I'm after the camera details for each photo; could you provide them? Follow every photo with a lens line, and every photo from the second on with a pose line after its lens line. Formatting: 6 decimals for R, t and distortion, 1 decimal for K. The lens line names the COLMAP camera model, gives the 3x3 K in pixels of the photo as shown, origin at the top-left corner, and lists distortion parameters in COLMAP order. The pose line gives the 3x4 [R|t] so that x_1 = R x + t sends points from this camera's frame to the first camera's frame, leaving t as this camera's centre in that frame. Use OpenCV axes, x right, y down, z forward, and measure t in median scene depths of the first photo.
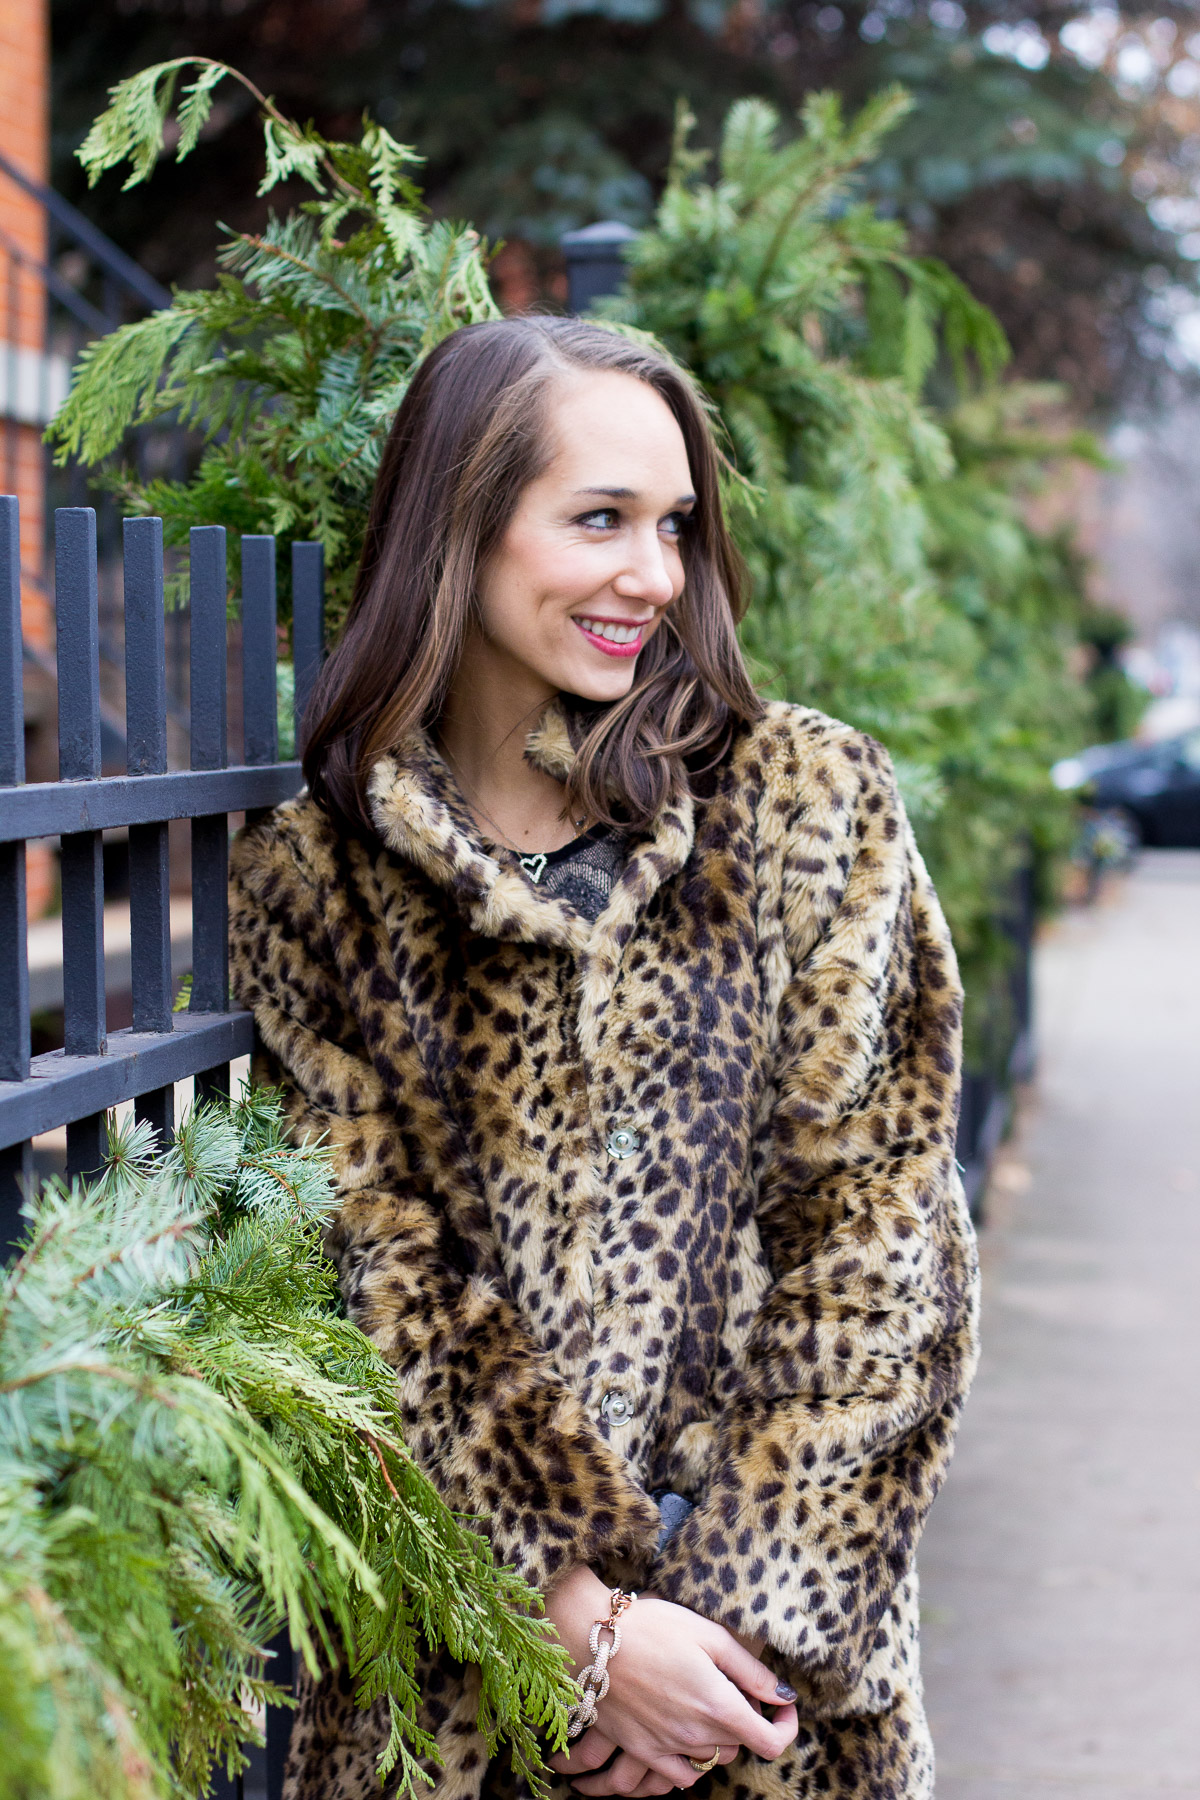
lens RADIAL K [[4153.5, 0, 563.4], [0, 4153.5, 938.1], [0, 0, 1]] dist [-0.009817, -1.123376]
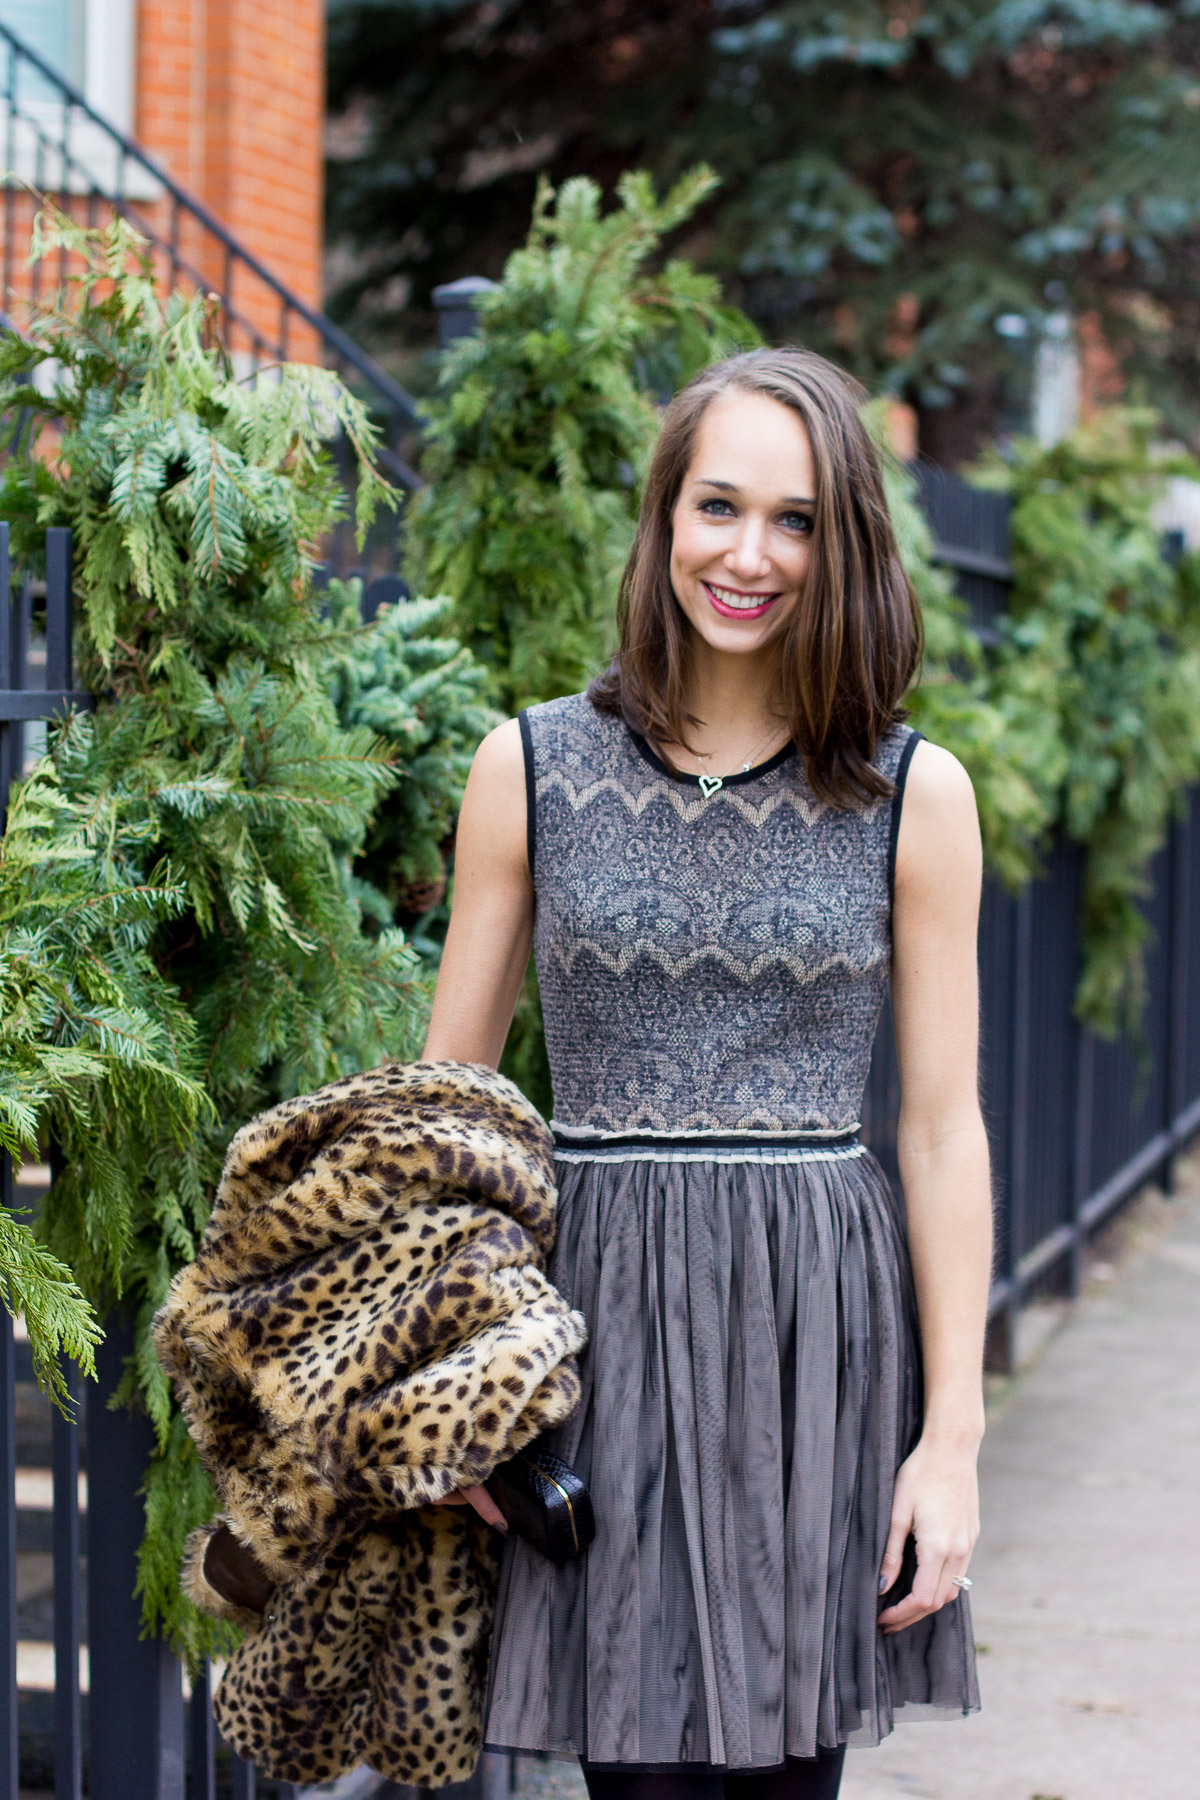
lens RADIAL K [[4140.8, 0, 545.9], [0, 4140.8, 900.0], [0, 0, 1]] dist [-0.038045, -0.914256]
pose [[0.992904, 0.019527, -0.117306, 0.227132], [-0.020917, 0.999725, -0.010634, 0.031563], [0.117066, 0.013012, 0.993039, -0.271006]]
